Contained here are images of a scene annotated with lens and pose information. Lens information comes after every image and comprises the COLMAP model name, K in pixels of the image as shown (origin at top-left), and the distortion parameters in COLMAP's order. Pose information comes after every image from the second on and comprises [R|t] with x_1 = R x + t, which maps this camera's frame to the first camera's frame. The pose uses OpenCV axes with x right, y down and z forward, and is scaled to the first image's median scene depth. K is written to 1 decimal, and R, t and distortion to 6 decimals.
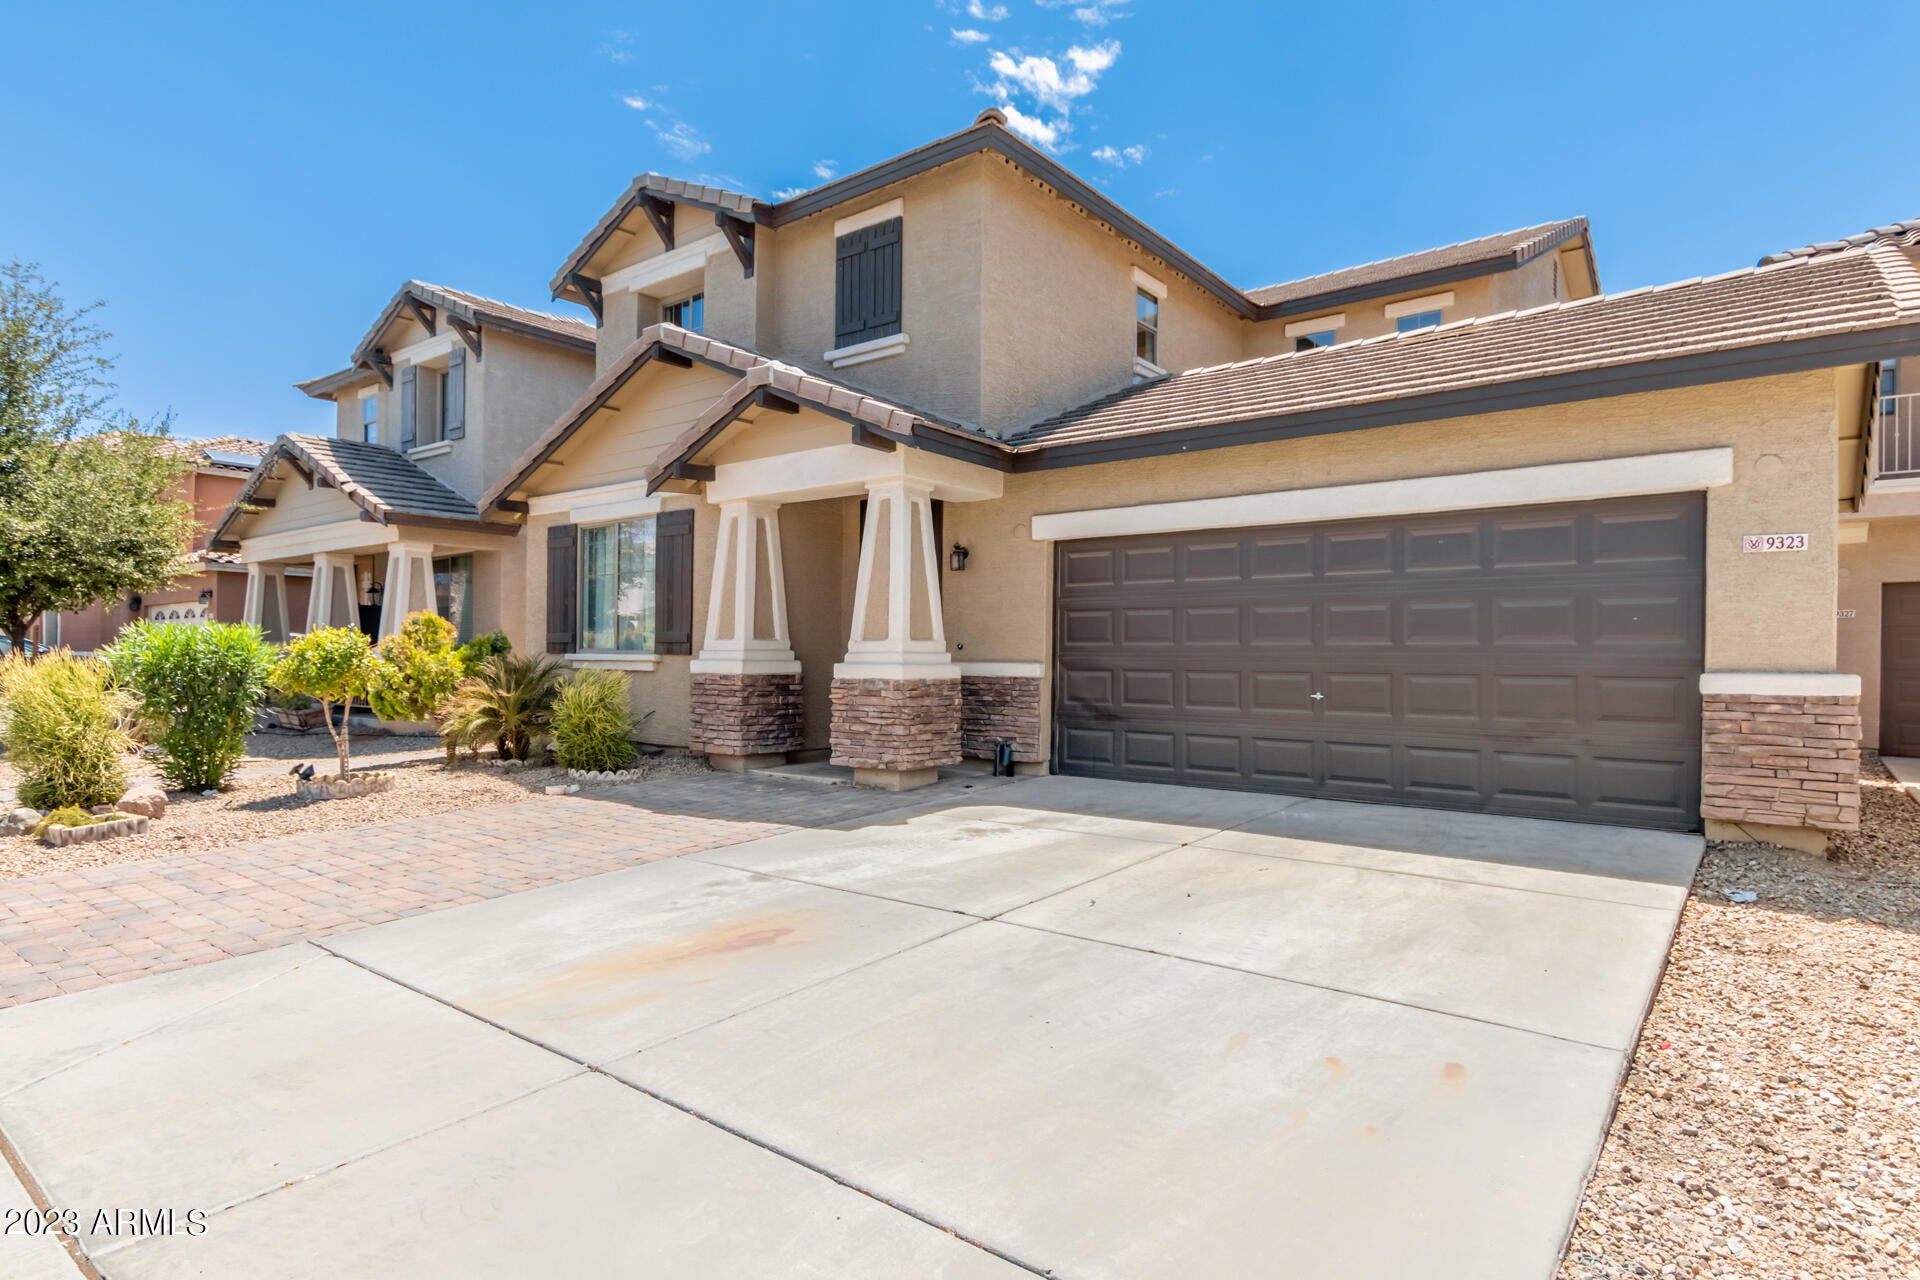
lens RADIAL K [[1025.9, 0, 955.4], [0, 1025.9, 648.7], [0, 0, 1]] dist [0.006758, 0.000232]
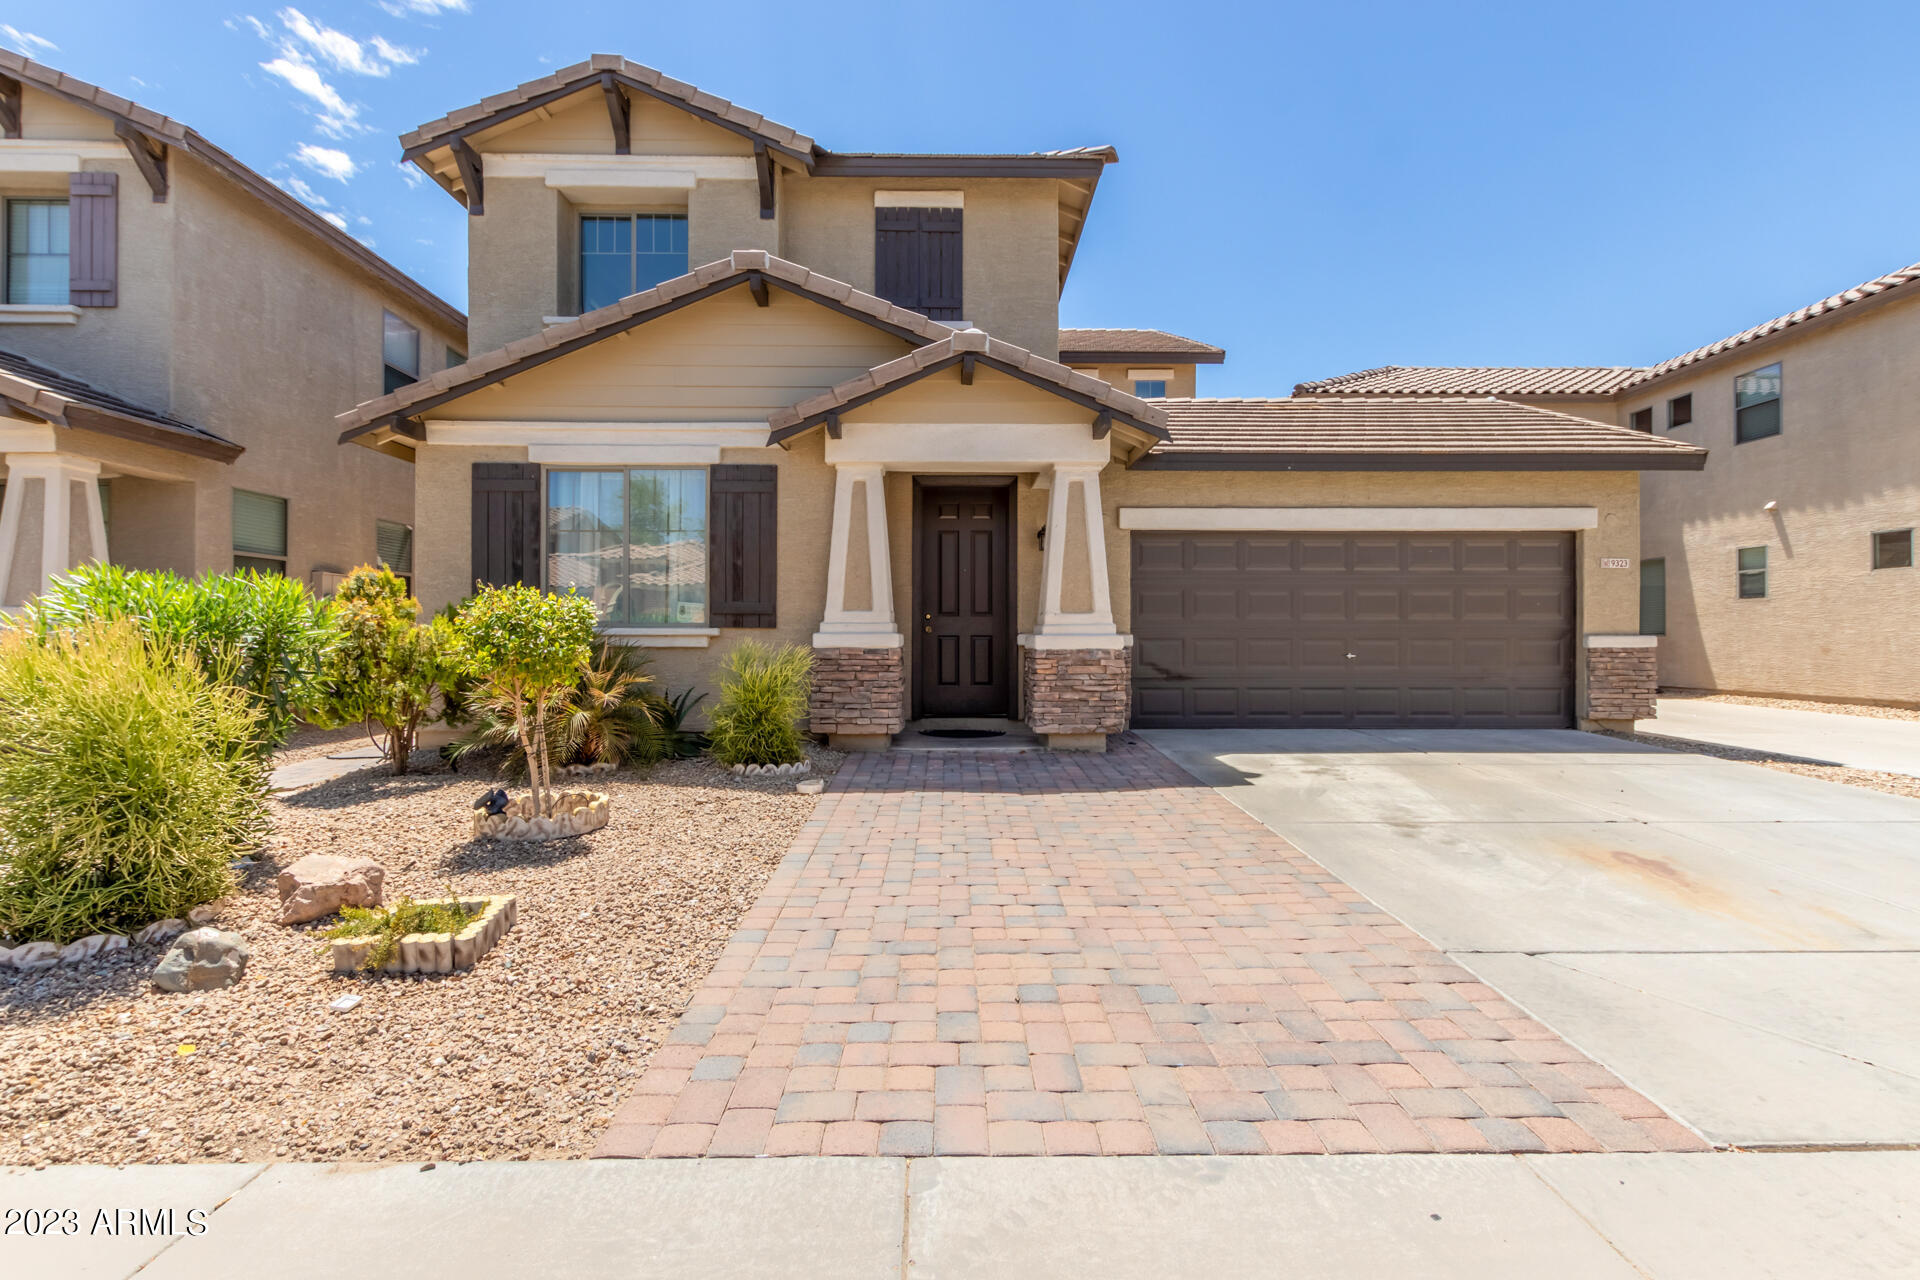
lens RADIAL K [[879.3, 0, 988.0], [0, 879.3, 626.5], [0, 0, 1]] dist [0.008747, -0.000933]
pose [[0.775734, -0.000191, 0.631060, -0.710119], [0.000047, 1.000000, 0.000244, 0.005230], [-0.631060, -0.000160, 0.775734, 0.339632]]
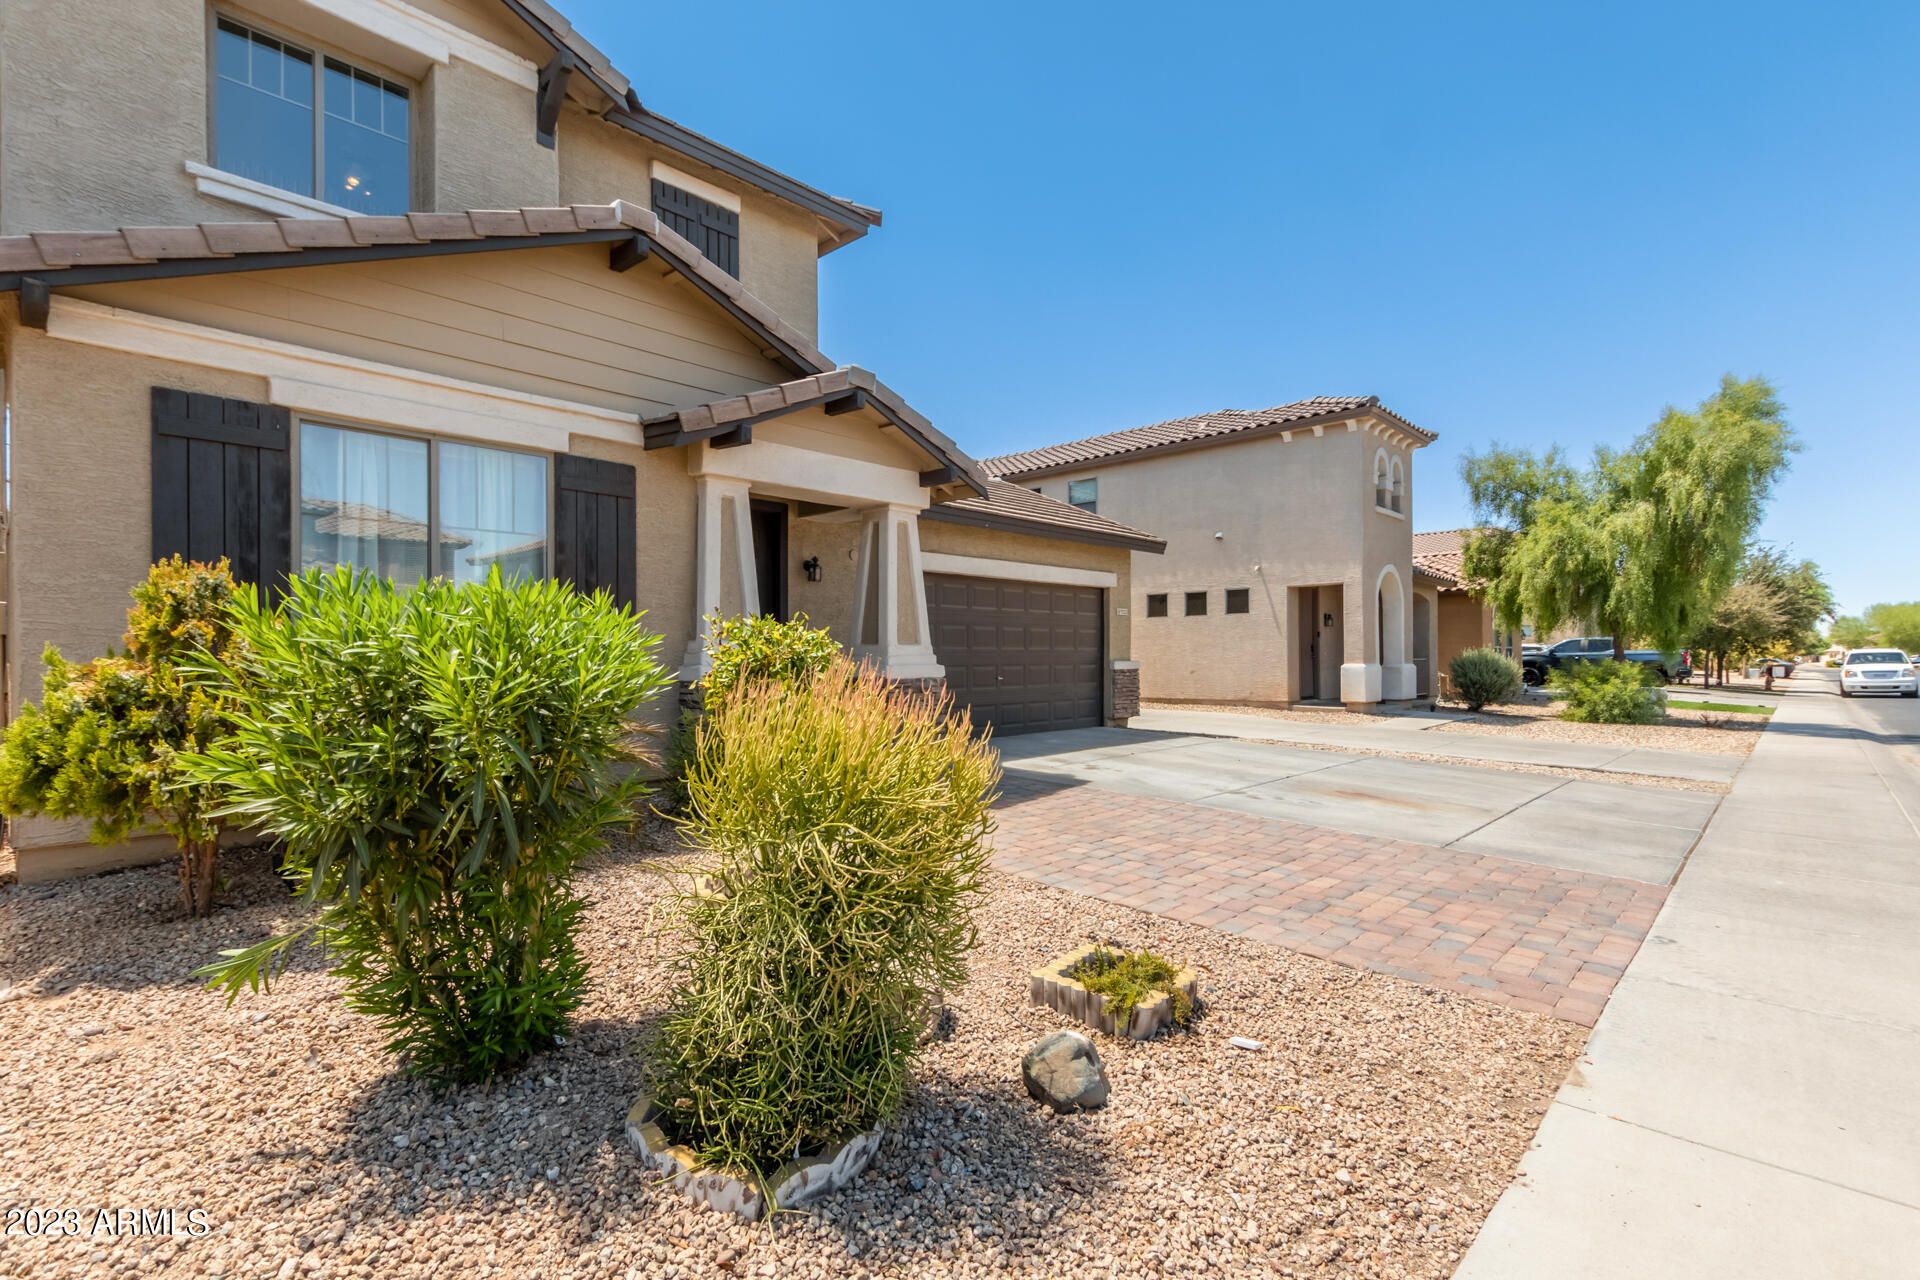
lens RADIAL K [[879.3, 0, 957.0], [0, 879.3, 649.4], [0, 0, 1]] dist [0.008747, -0.000933]
pose [[0.100657, -0.001455, 0.994920, -1.040858], [-0.008056, 0.999965, 0.002277, -0.006058], [-0.994889, -0.008244, 0.100642, 0.829955]]
